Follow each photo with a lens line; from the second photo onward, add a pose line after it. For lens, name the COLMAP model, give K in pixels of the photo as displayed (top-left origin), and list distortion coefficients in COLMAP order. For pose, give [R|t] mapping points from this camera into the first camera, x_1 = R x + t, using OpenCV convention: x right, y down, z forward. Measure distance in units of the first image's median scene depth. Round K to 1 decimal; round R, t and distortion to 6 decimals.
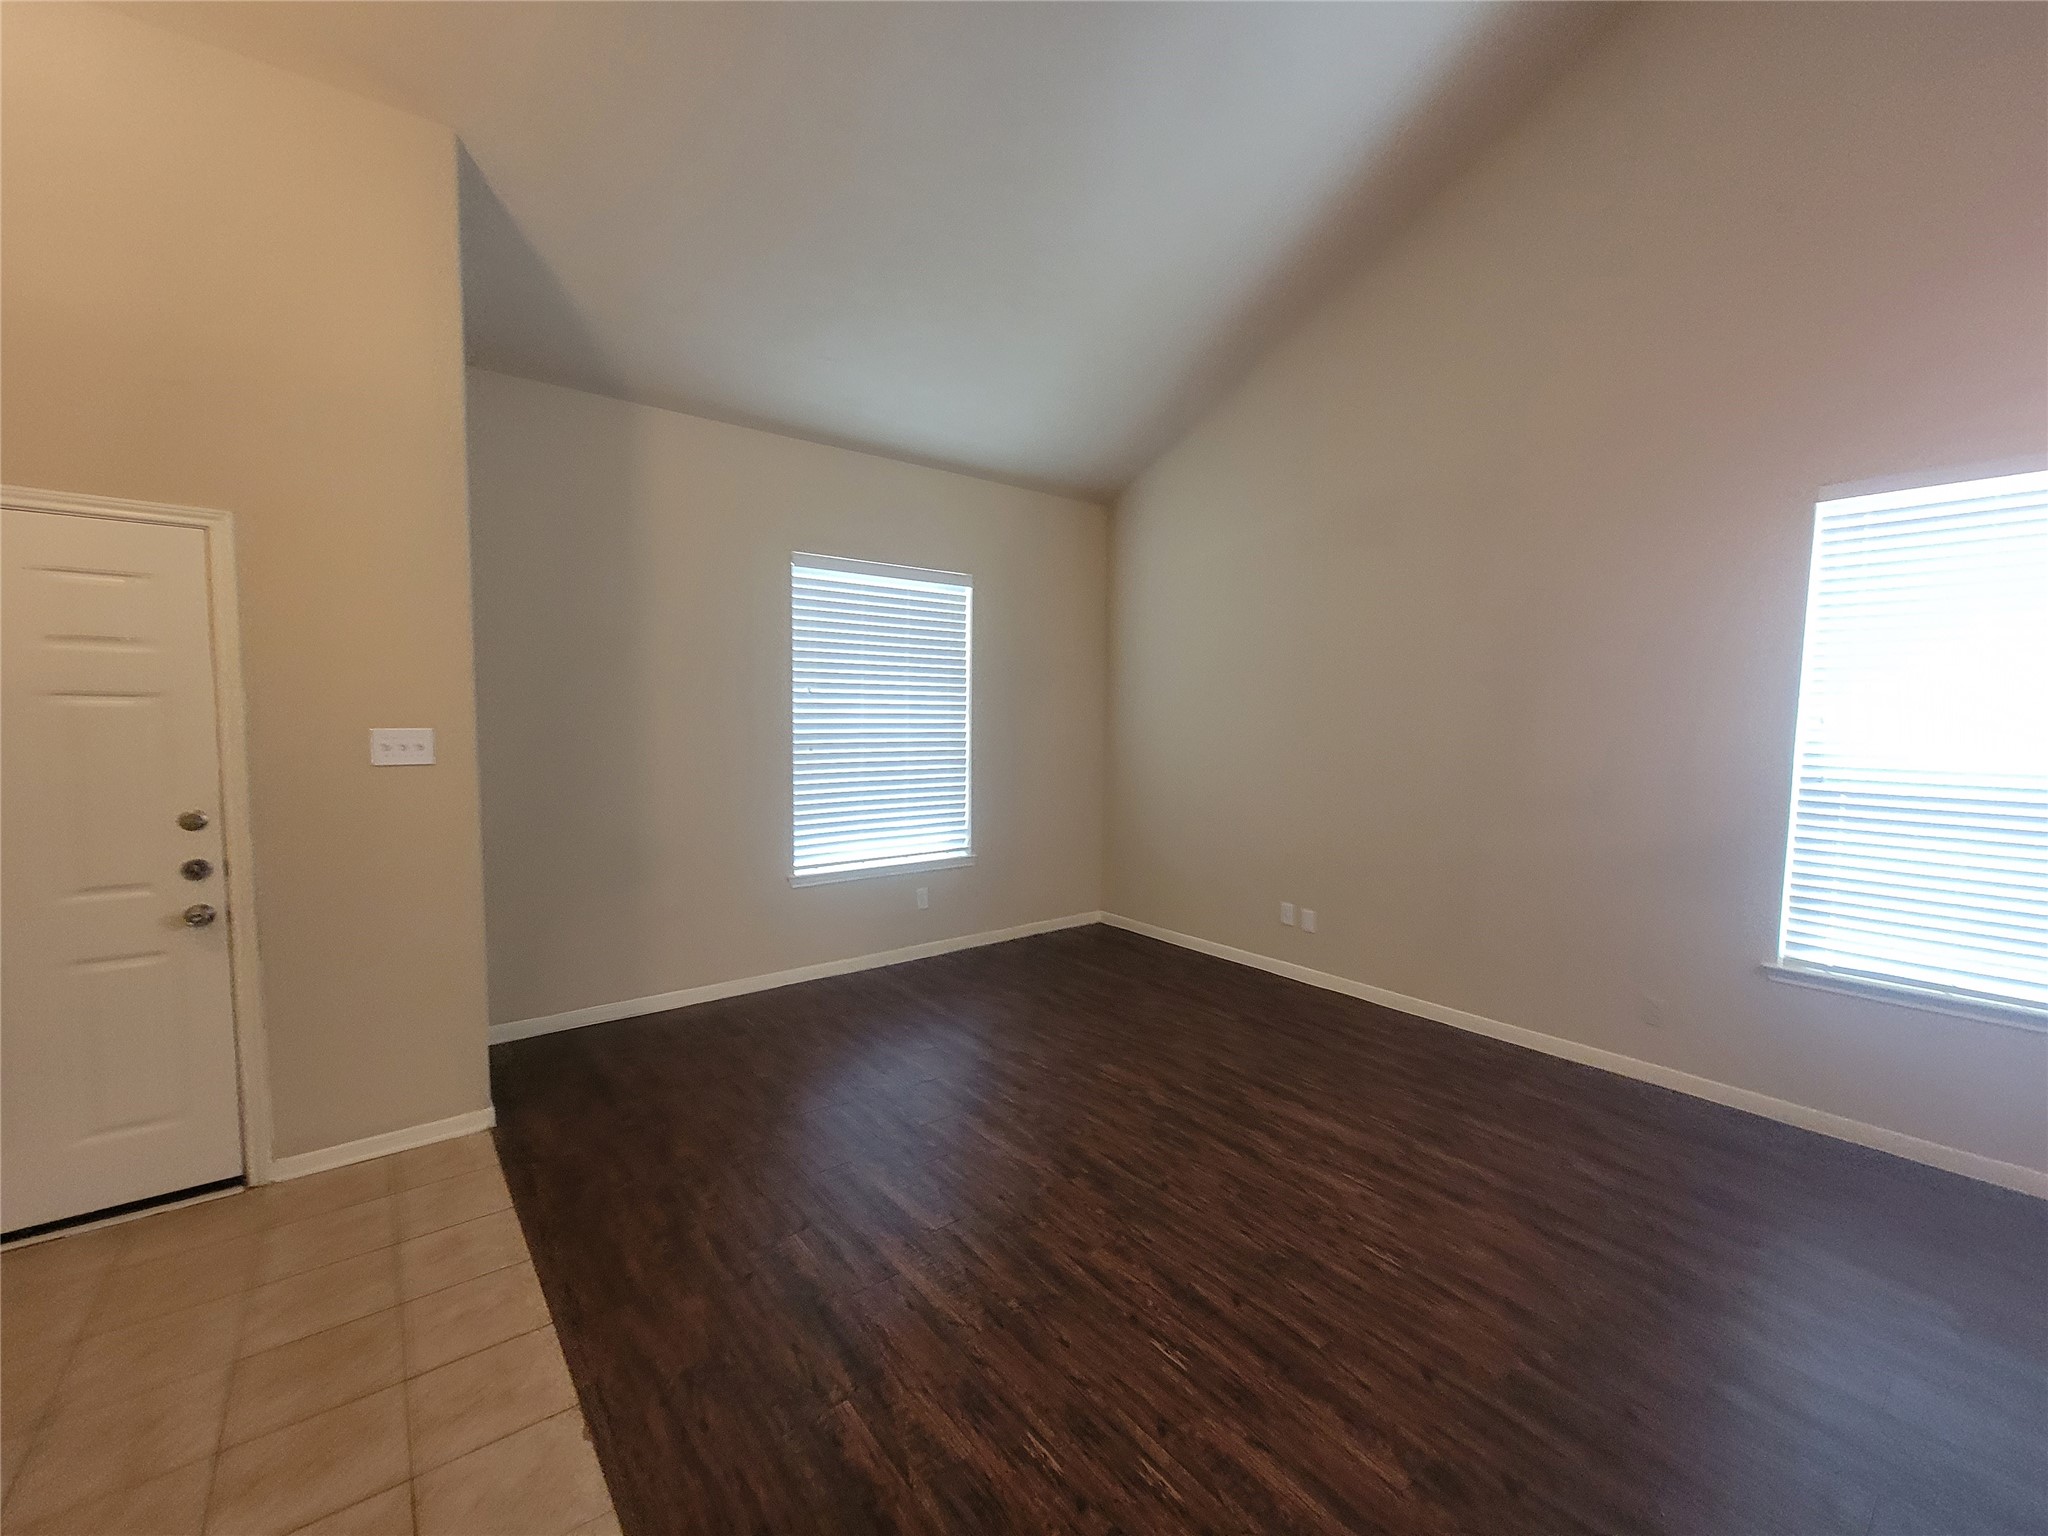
lens RADIAL K [[837.6, 0, 1012.3], [0, 837.6, 763.3], [0, 0, 1]] dist [-0.003684, -0.000179]
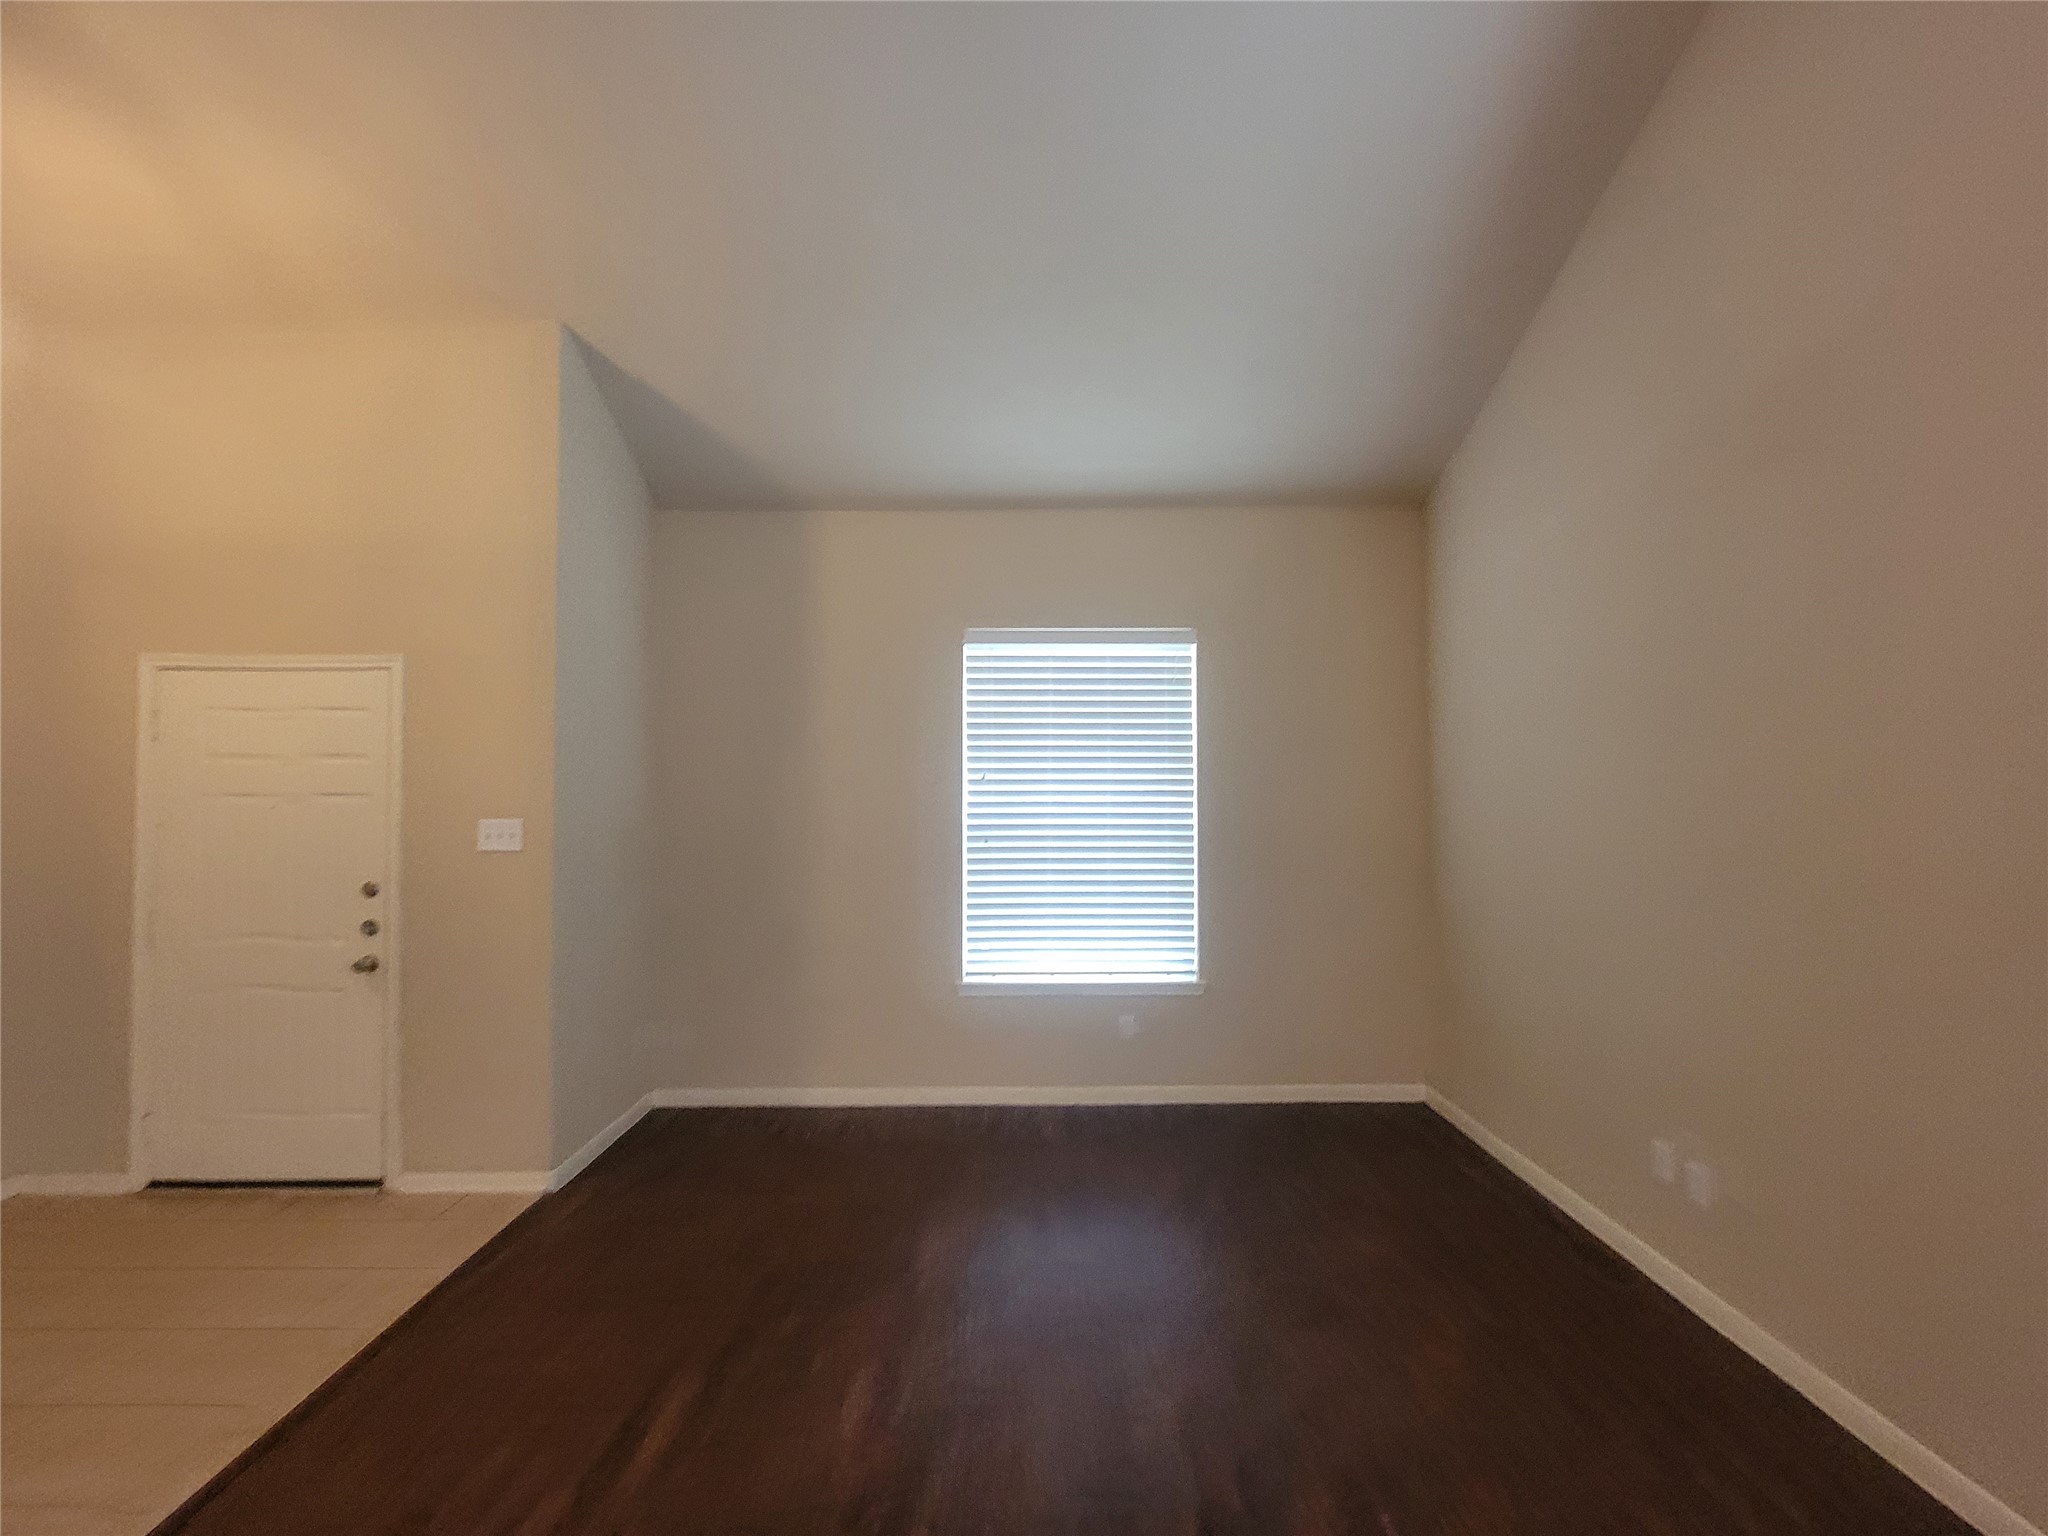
lens RADIAL K [[837.6, 0, 1012.7], [0, 837.6, 771.3], [0, 0, 1]] dist [-0.003684, -0.000179]
pose [[0.795827, -0.031809, -0.604688, 0.335863], [-0.025629, 0.995955, -0.086121, -0.015947], [0.604981, 0.084035, 0.791793, 0.300517]]
